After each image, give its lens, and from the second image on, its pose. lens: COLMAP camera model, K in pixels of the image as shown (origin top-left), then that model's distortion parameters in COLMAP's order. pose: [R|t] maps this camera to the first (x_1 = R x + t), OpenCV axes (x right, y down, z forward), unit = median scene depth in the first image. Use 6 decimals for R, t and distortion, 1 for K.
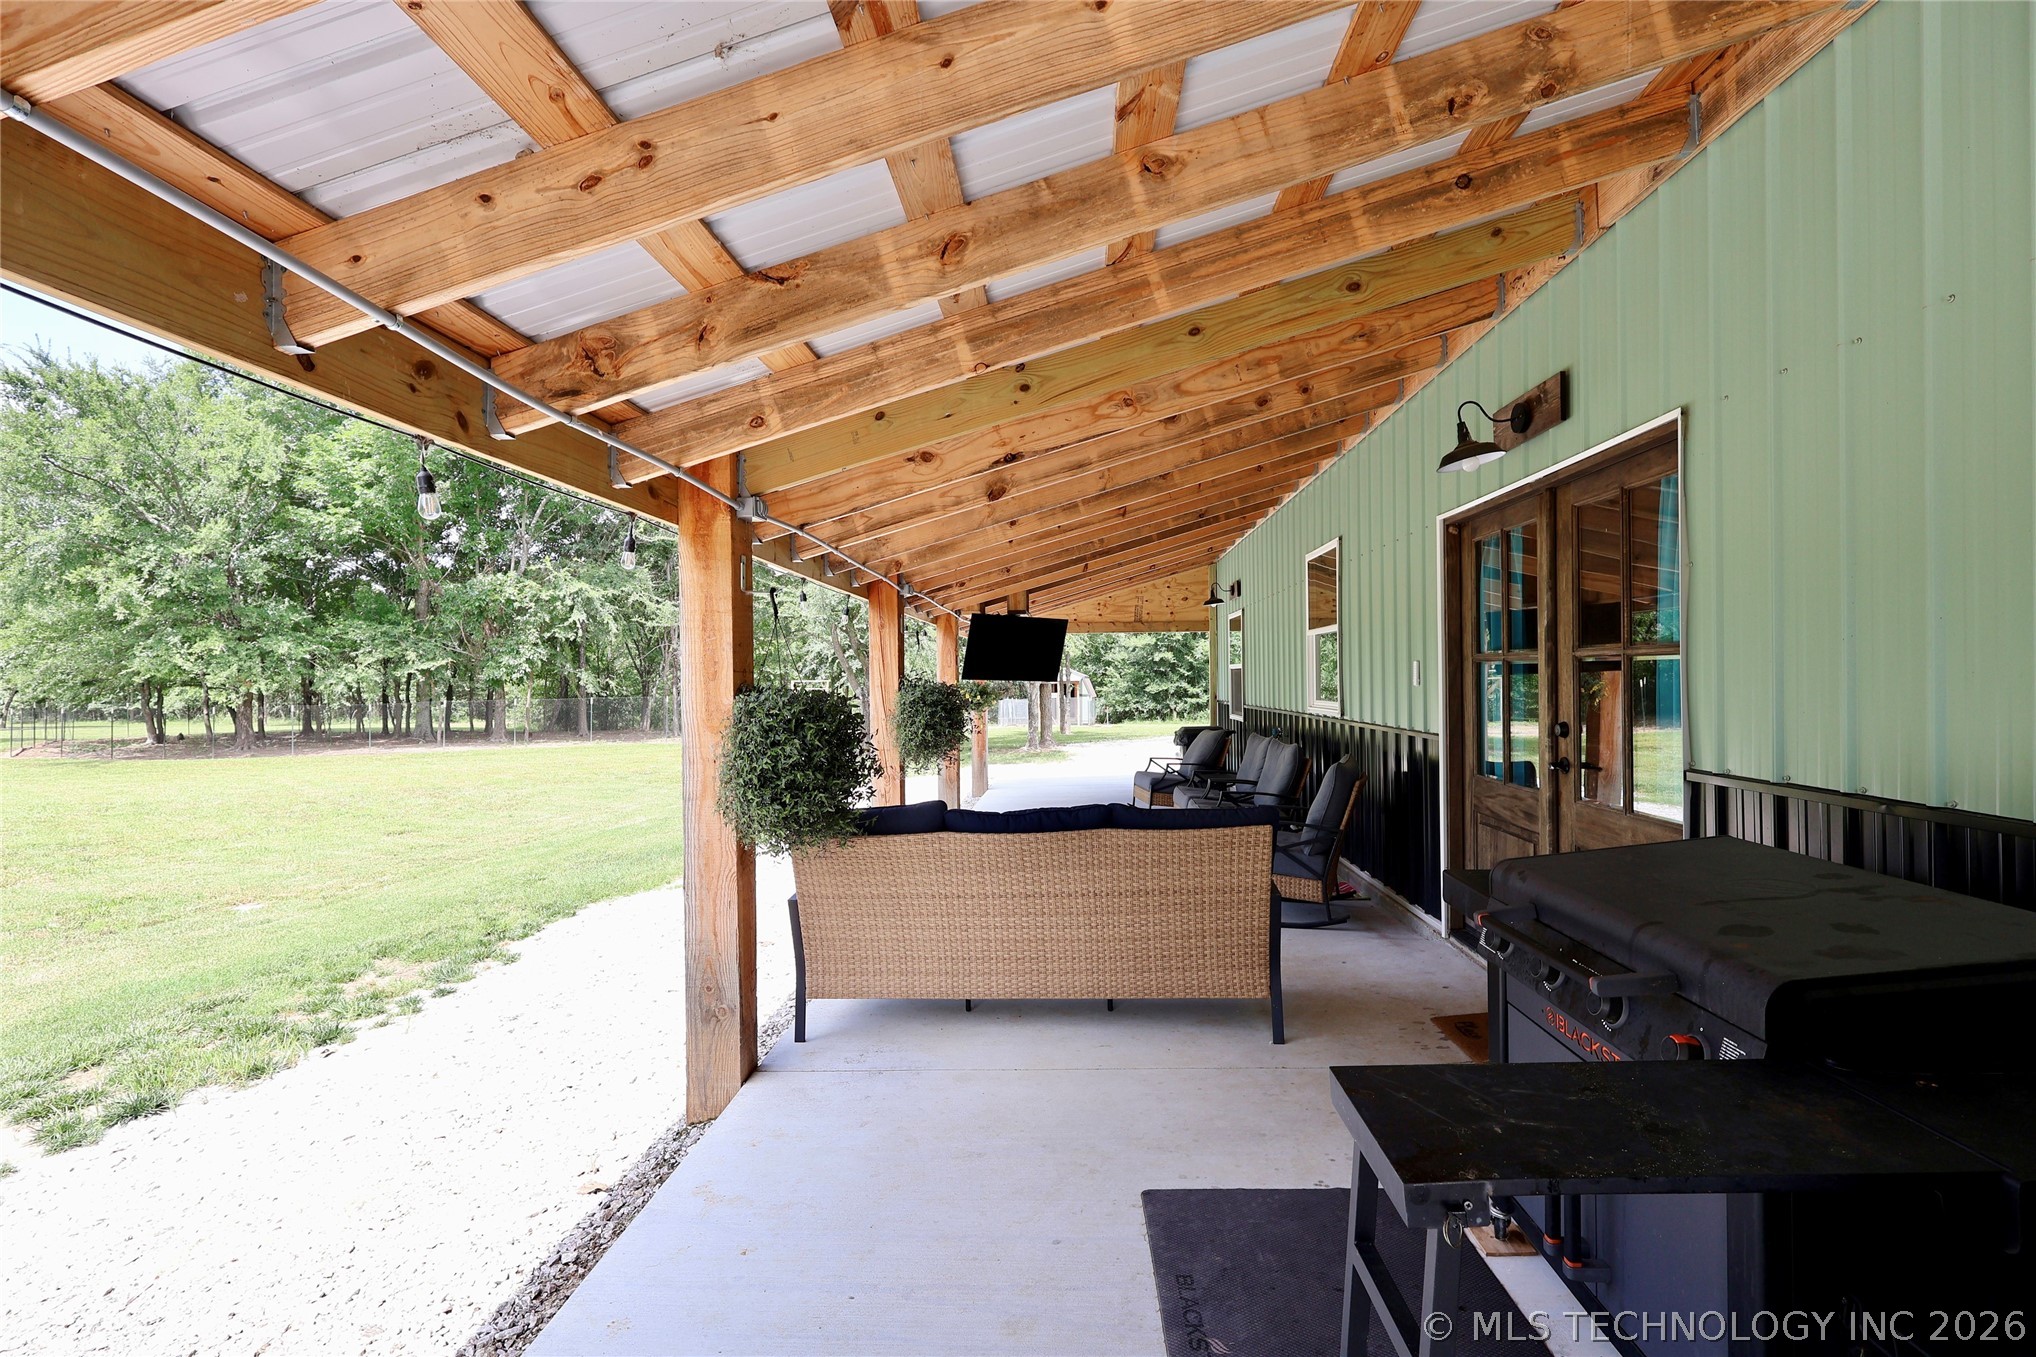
lens RADIAL K [[993.9, 0, 1019.7], [0, 993.9, 683.6], [0, 0, 1]] dist [-0.001317, 0.000864]
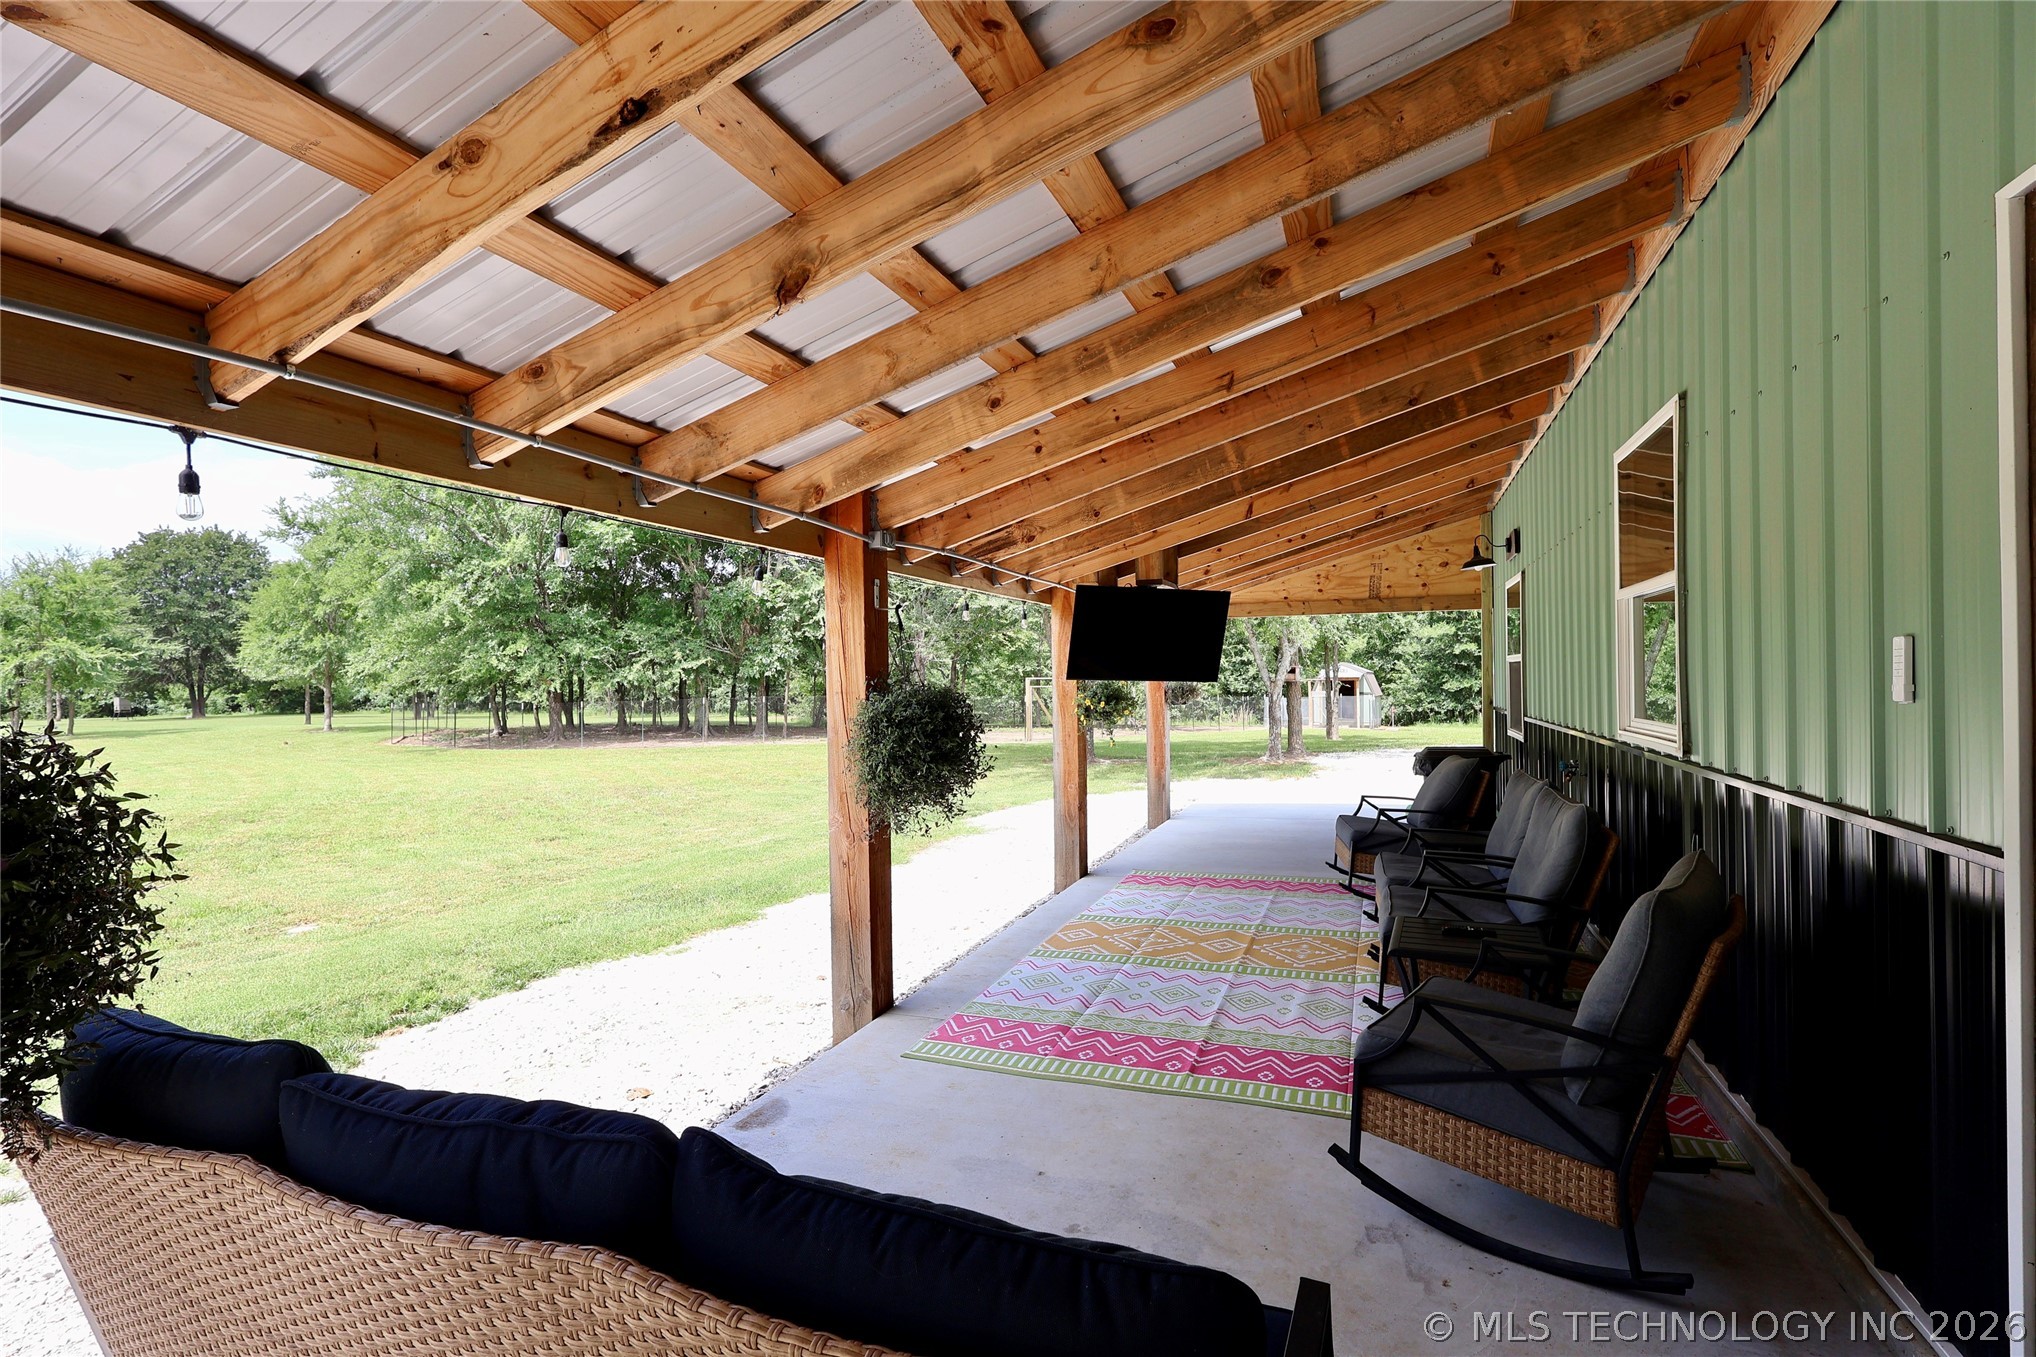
lens RADIAL K [[960.5, 0, 1016.2], [0, 960.5, 683.1], [0, 0, 1]] dist [-0.001731, 0.000280]
pose [[0.950694, -0.000522, -0.310131, 0.055369], [0.001801, 0.999991, 0.003838, -0.002052], [0.310126, -0.004208, 0.950686, 0.157705]]
